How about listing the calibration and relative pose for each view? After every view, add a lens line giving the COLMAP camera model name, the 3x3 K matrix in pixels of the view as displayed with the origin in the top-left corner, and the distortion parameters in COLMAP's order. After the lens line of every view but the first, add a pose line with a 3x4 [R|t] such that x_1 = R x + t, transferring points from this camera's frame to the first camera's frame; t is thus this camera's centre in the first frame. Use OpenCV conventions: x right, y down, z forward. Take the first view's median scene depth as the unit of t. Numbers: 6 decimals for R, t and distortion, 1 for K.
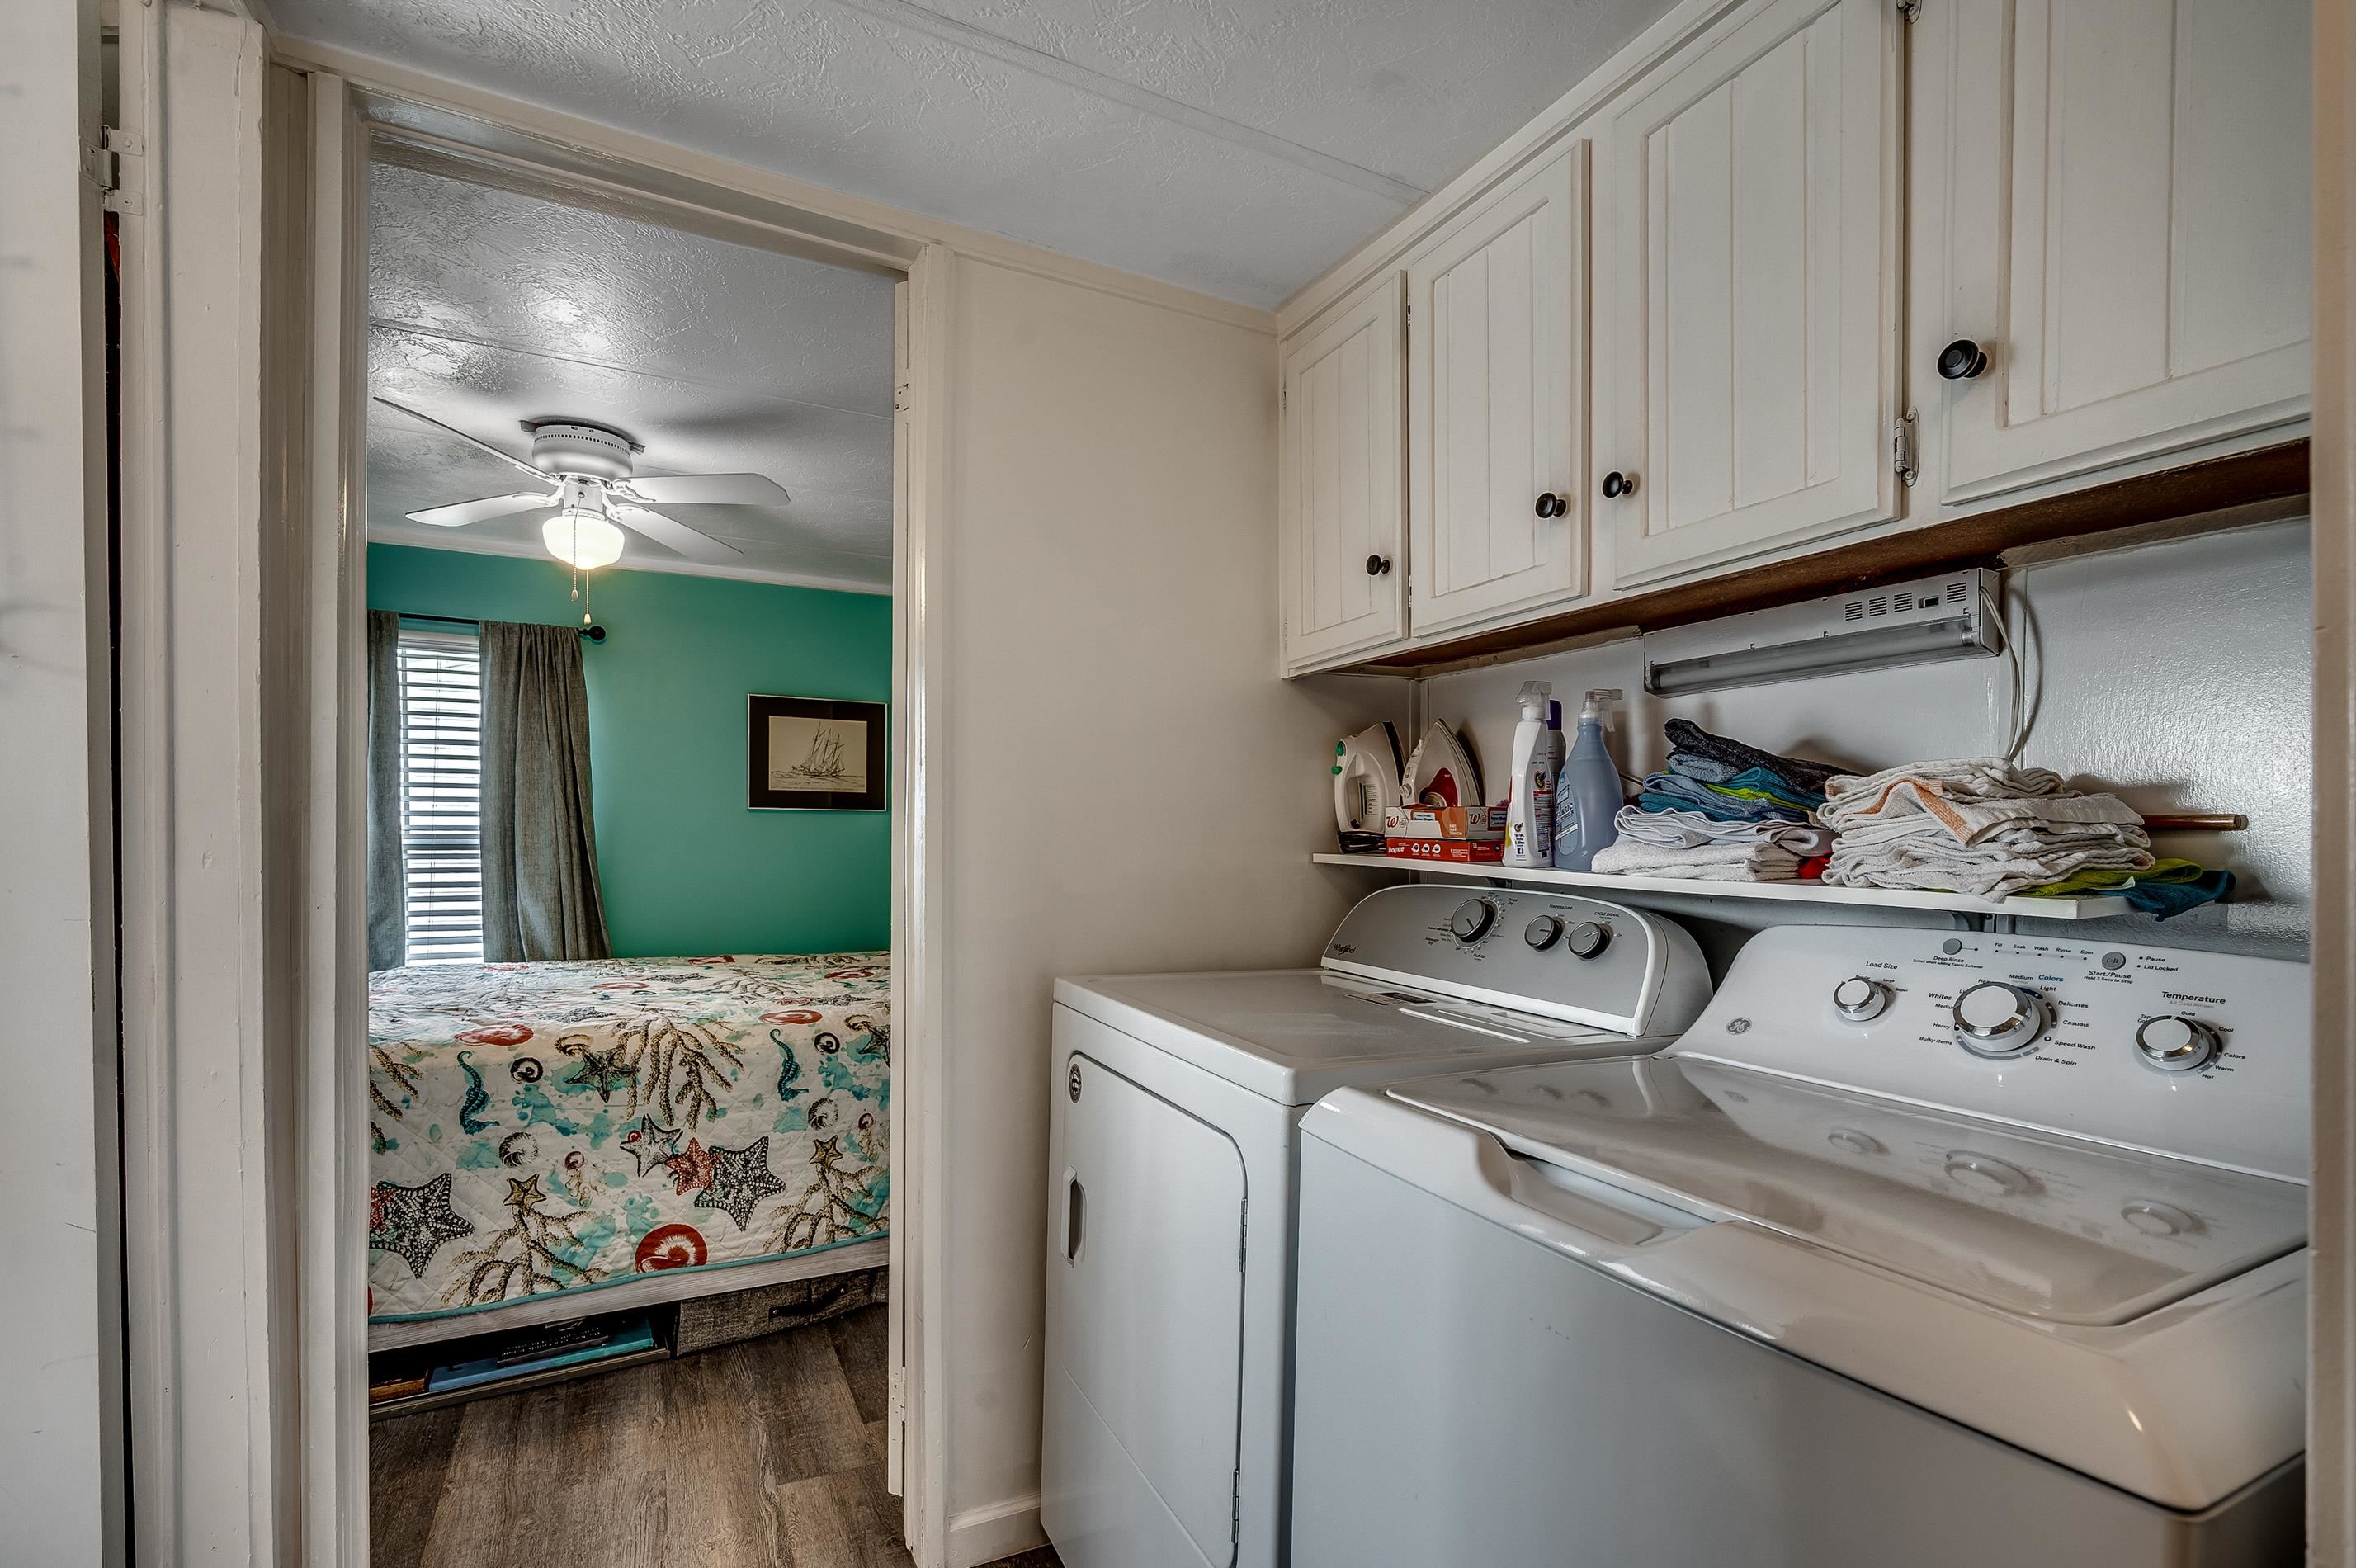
lens RADIAL K [[1047.5, 0, 1174.2], [0, 1047.5, 833.5], [0, 0, 1]] dist [0.001233, 0.000092]
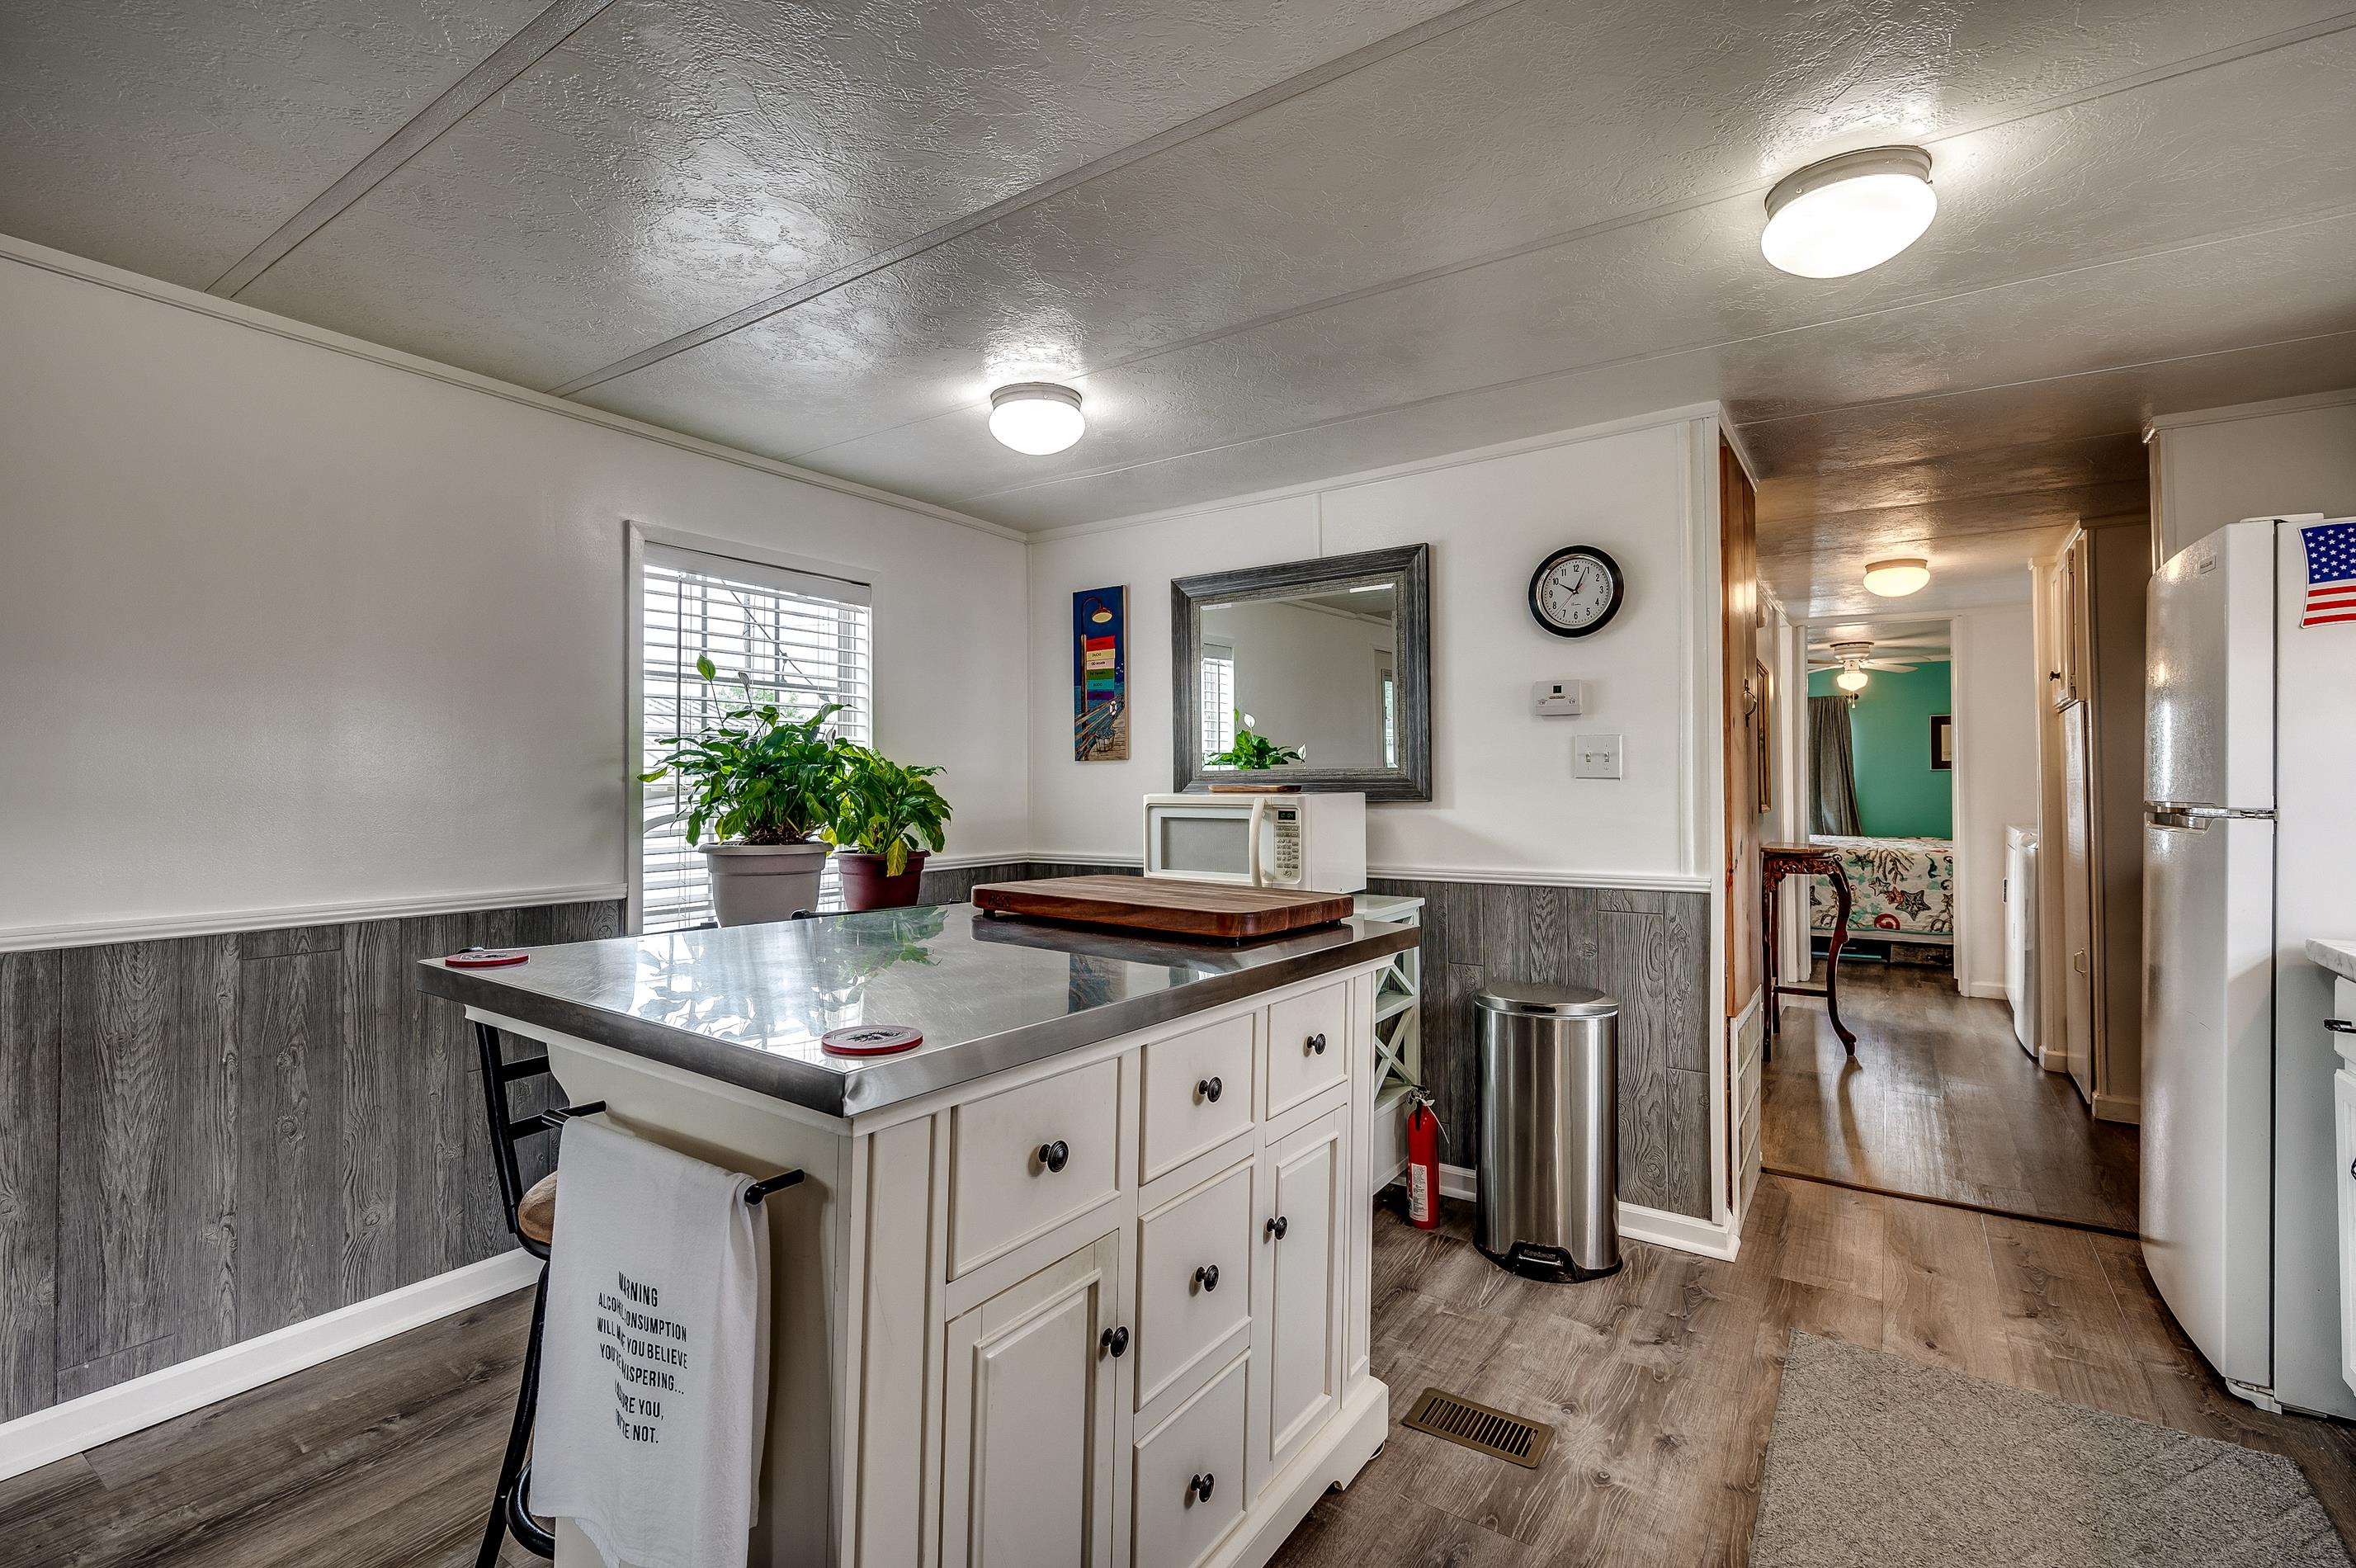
lens RADIAL K [[1047.5, 0, 1171.0], [0, 1047.5, 774.5], [0, 0, 1]] dist [0.001233, 0.000092]
pose [[0.490903, -0.011524, -0.871138, 1.096390], [-0.009949, 0.999773, -0.018831, 0.050925], [0.871157, 0.017911, 0.490677, -2.192060]]
